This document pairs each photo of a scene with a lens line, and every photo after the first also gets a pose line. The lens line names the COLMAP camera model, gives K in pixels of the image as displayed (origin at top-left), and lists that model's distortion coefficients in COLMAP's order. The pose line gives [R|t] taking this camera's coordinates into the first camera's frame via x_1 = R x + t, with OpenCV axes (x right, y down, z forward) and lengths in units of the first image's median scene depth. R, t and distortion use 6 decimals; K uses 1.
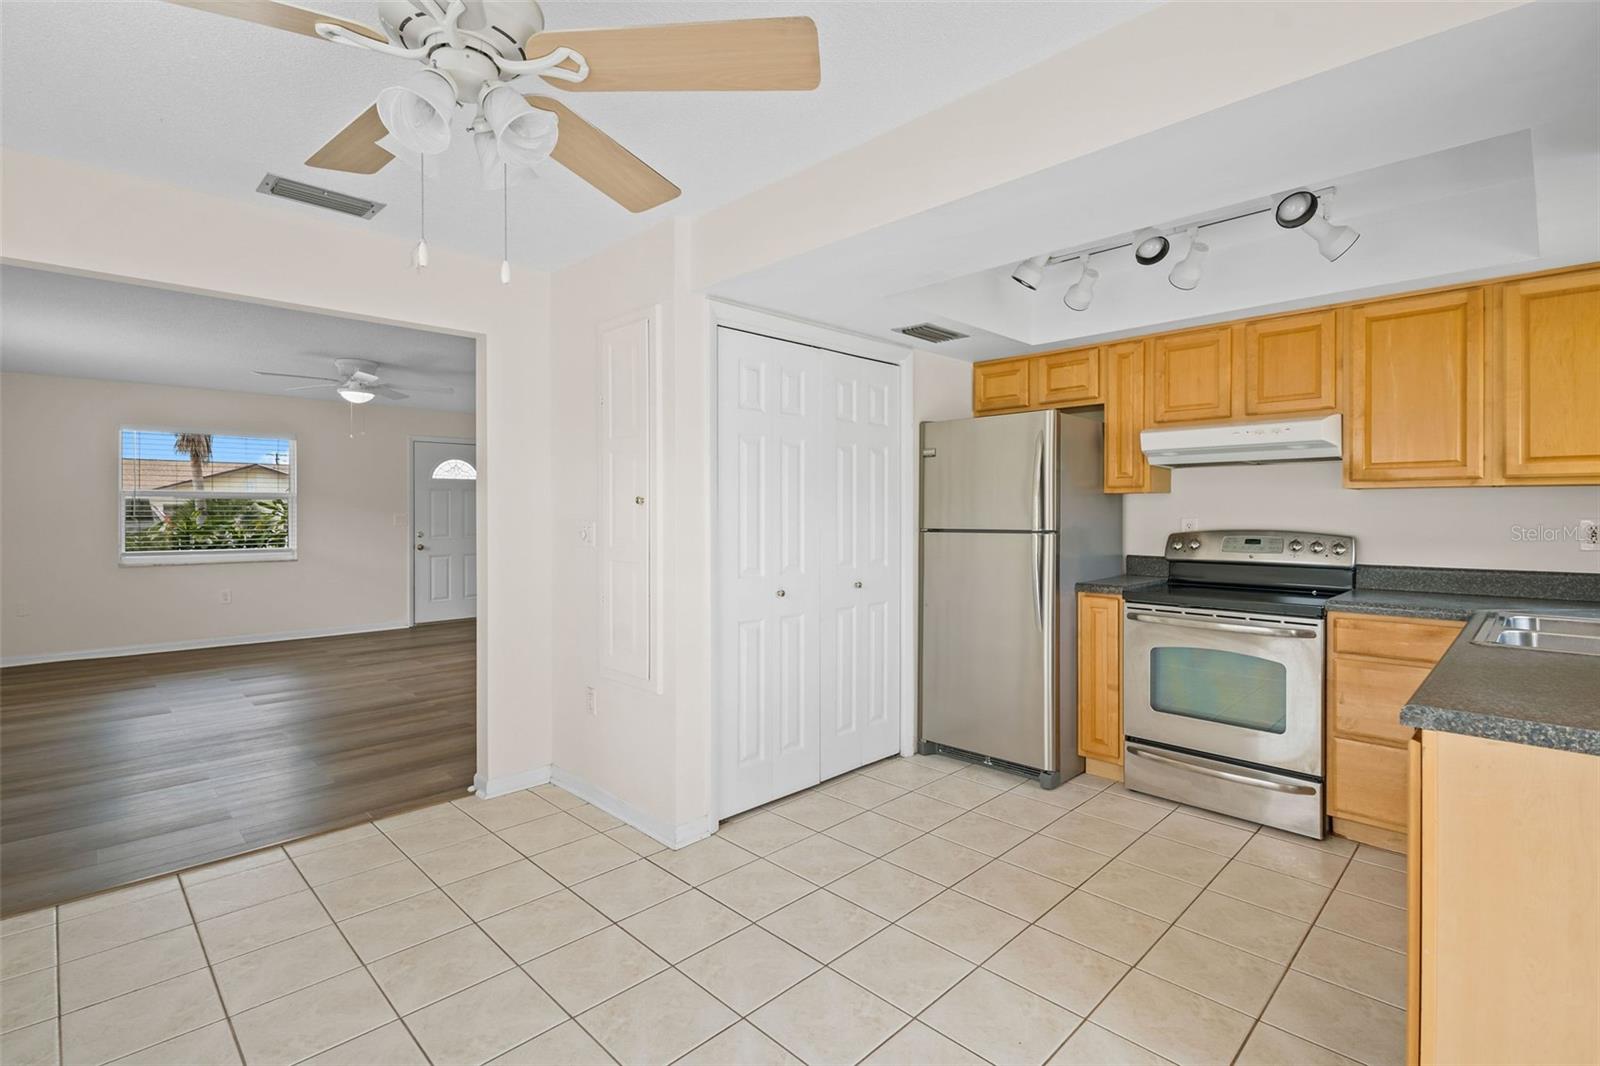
lens RADIAL K [[736.6, 0, 794.3], [0, 736.6, 516.6], [0, 0, 1]] dist [0.010958, -0.007270]
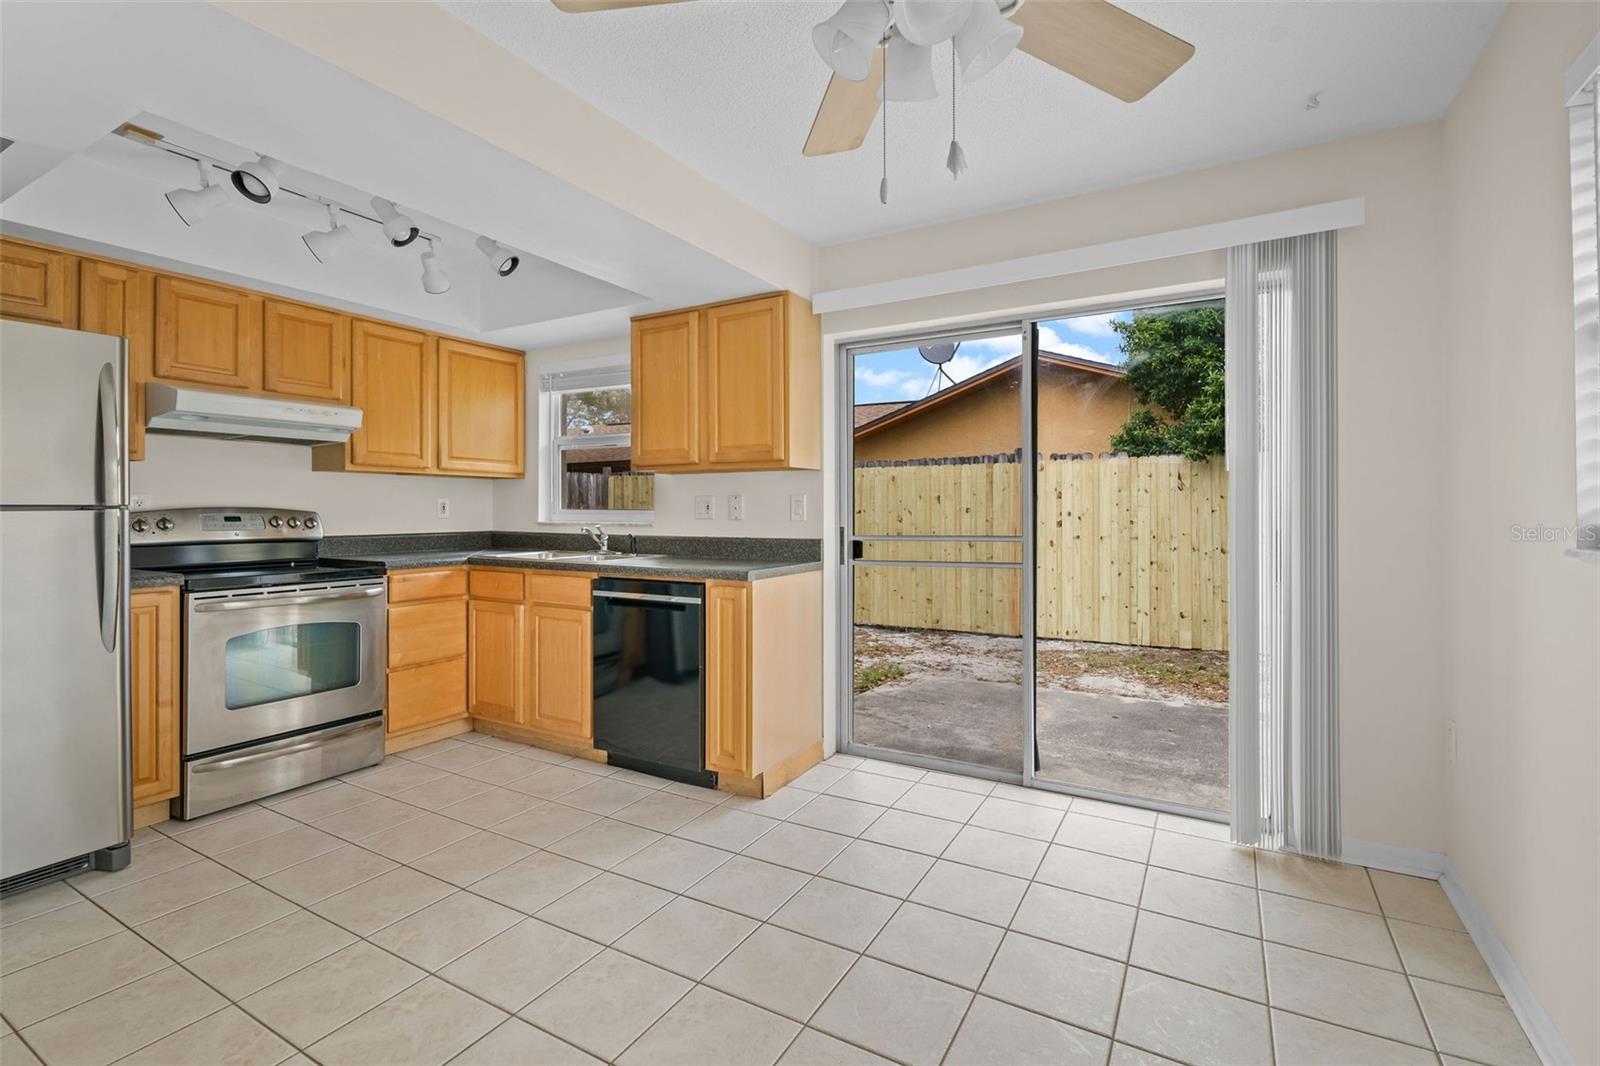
lens RADIAL K [[736.6, 0, 794.0], [0, 736.6, 511.9], [0, 0, 1]] dist [0.010958, -0.007270]
pose [[-0.266474, -0.000386, 0.963842, -0.518614], [0.005678, 0.999982, 0.001970, 0.027453], [-0.963825, 0.005997, -0.266467, 0.564217]]
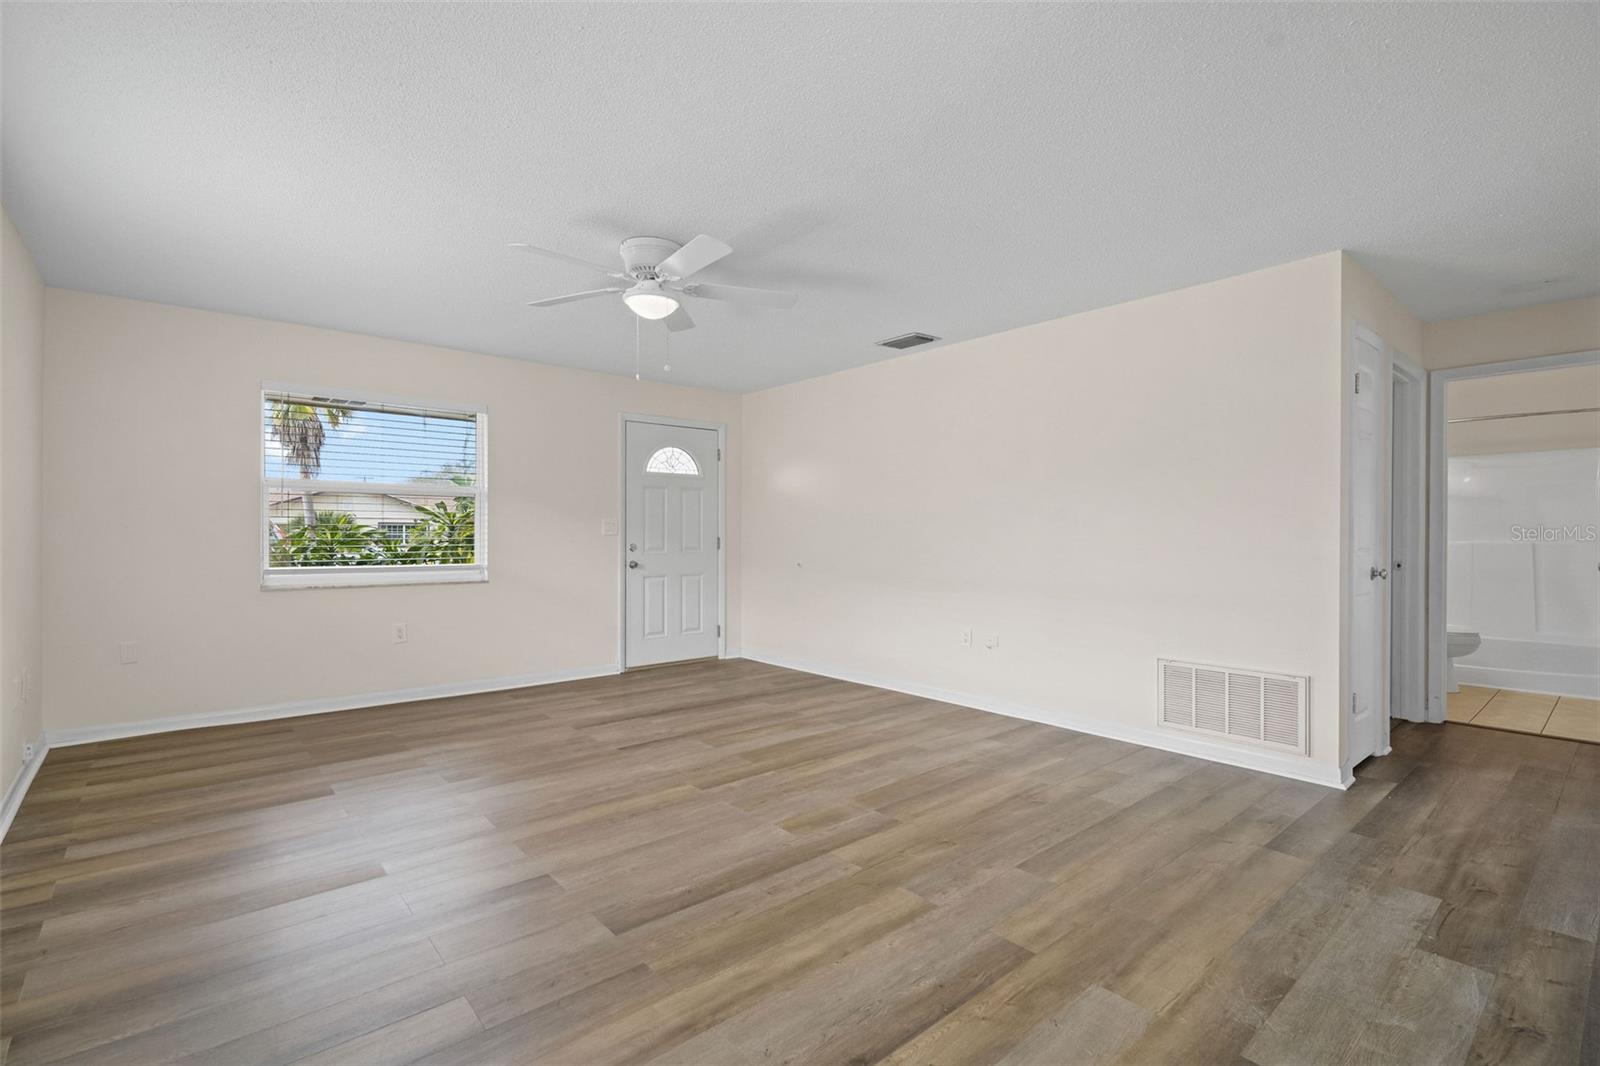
lens RADIAL K [[736.6, 0, 798.3], [0, 736.6, 537.2], [0, 0, 1]] dist [0.010958, -0.007270]
pose [[0.996958, 0.002994, -0.077885, -1.039572], [-0.003090, 0.999995, -0.001103, 0.052419], [0.077881, 0.001340, 0.996962, 1.018283]]
